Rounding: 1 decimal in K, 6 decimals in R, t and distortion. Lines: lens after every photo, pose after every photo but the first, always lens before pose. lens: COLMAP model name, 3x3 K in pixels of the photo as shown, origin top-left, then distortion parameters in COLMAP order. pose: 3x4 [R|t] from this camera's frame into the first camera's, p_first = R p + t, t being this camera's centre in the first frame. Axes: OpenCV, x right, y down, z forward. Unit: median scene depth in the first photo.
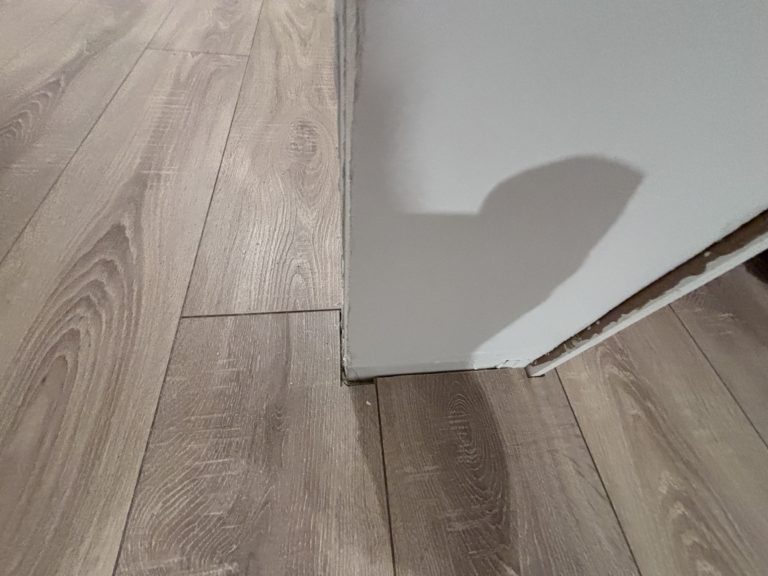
lens RADIAL K [[304.6, 0, 381.9], [0, 304.6, 284.2], [0, 0, 1]] dist [0.002970, -0.000410]
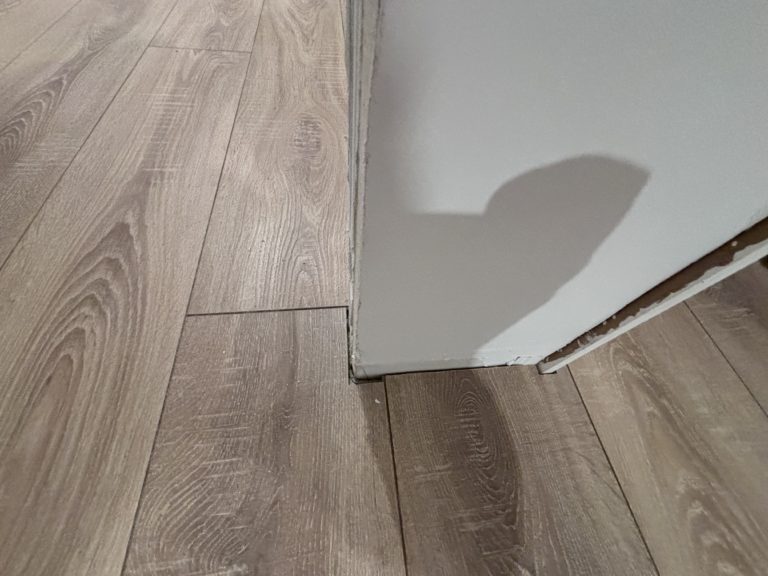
lens RADIAL K [[304.6, 0, 381.9], [0, 304.6, 284.3], [0, 0, 1]] dist [0.002970, -0.000410]
pose [[0.999946, -0.007275, -0.007449, -0.019066], [0.007298, 0.999969, 0.003074, 0.010121], [0.007427, -0.003128, 0.999968, 0.019311]]
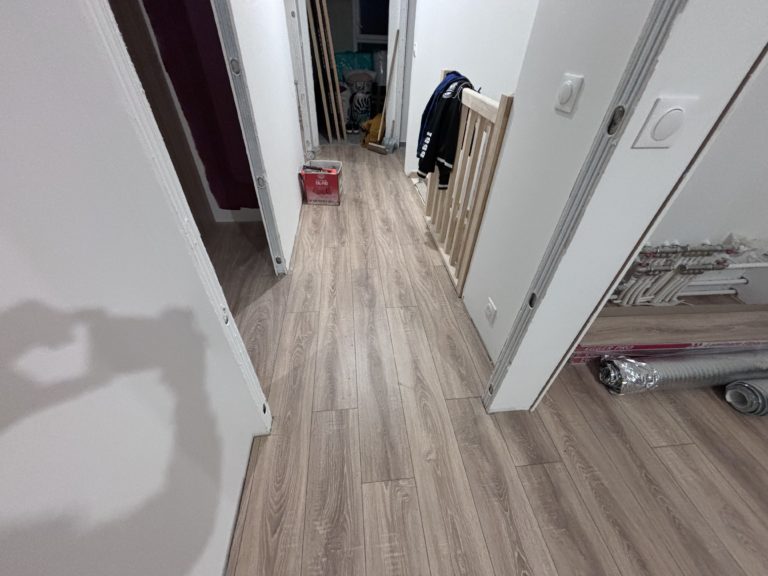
lens RADIAL K [[304.6, 0, 384.3], [0, 304.6, 288.9], [0, 0, 1]] dist [0.002970, -0.000410]
pose [[0.997758, -0.053472, -0.040258, -1.351784], [0.039618, 0.956603, -0.288687, -0.189348], [0.053948, 0.286445, 0.956577, -3.886677]]
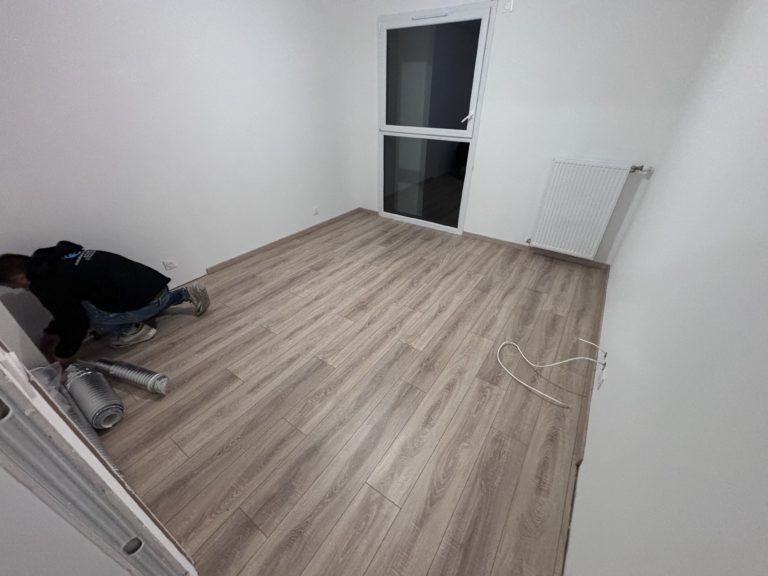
lens RADIAL K [[304.6, 0, 382.8], [0, 304.6, 286.7], [0, 0, 1]] dist [0.002970, -0.000410]
pose [[-0.749559, -0.428062, 0.504900, -1.773801], [0.510731, 0.111227, 0.852515, -2.217997], [-0.421088, 0.896879, 0.135253, -3.706383]]
